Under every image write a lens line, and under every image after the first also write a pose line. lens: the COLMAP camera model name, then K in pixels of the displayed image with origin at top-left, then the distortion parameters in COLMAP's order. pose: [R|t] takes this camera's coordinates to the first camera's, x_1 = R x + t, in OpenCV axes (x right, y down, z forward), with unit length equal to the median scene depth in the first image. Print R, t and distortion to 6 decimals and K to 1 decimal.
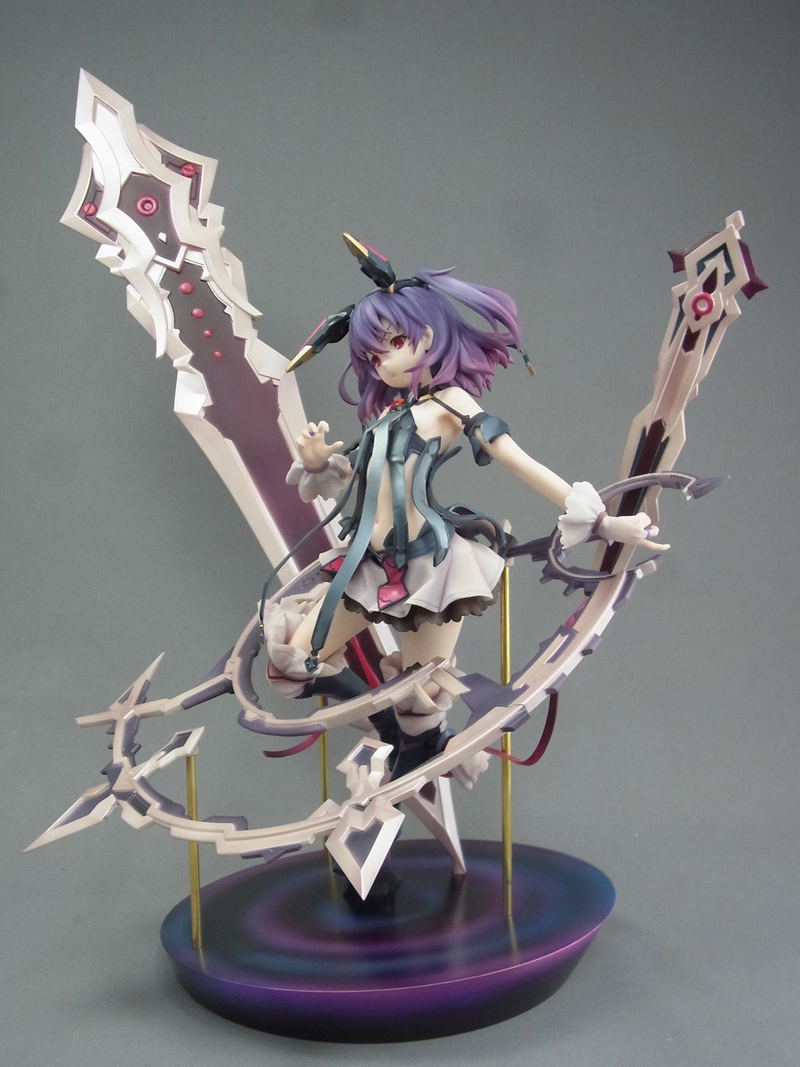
lens RADIAL K [[1409.5, 0, 400.0], [0, 1409.5, 533.5], [0, 0, 1]] dist [-0.000440, -0.003893]
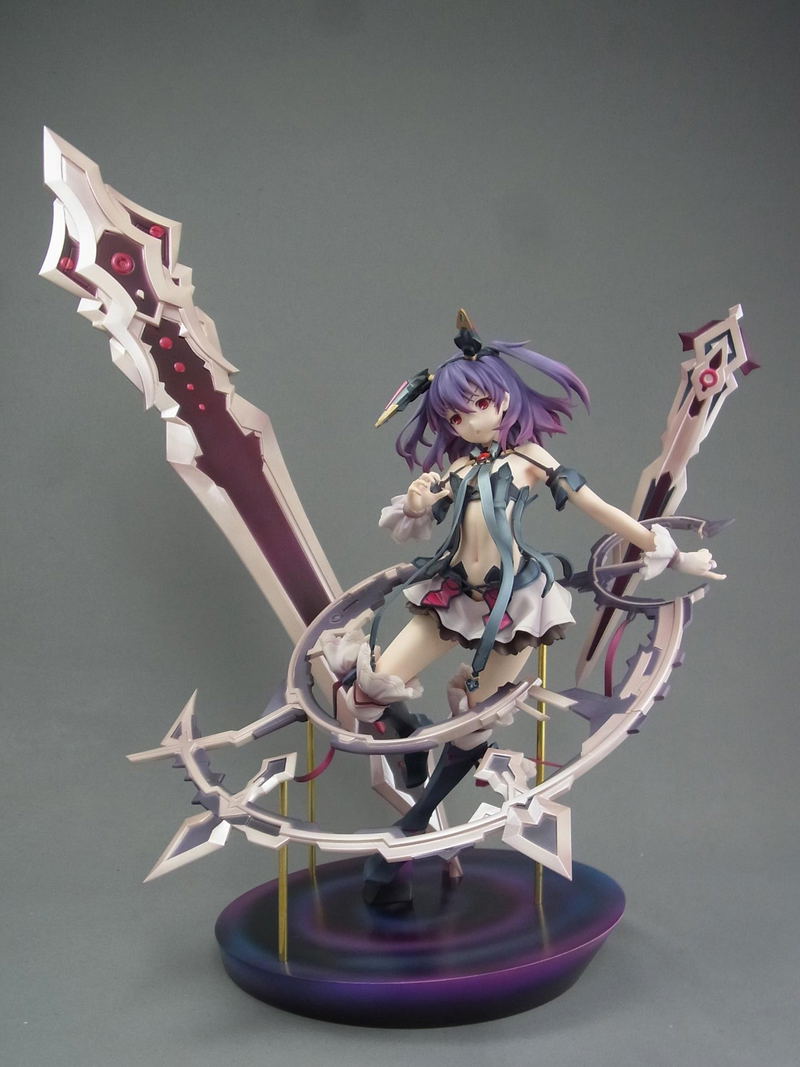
lens RADIAL K [[1409.5, 0, 400.0], [0, 1409.5, 533.5], [0, 0, 1]] dist [-0.000440, -0.003893]
pose [[0.943803, -0.008144, 0.330408, -0.427186], [0.019337, 0.999345, -0.030603, 0.003578], [-0.329942, 0.035272, 0.943342, -0.054797]]
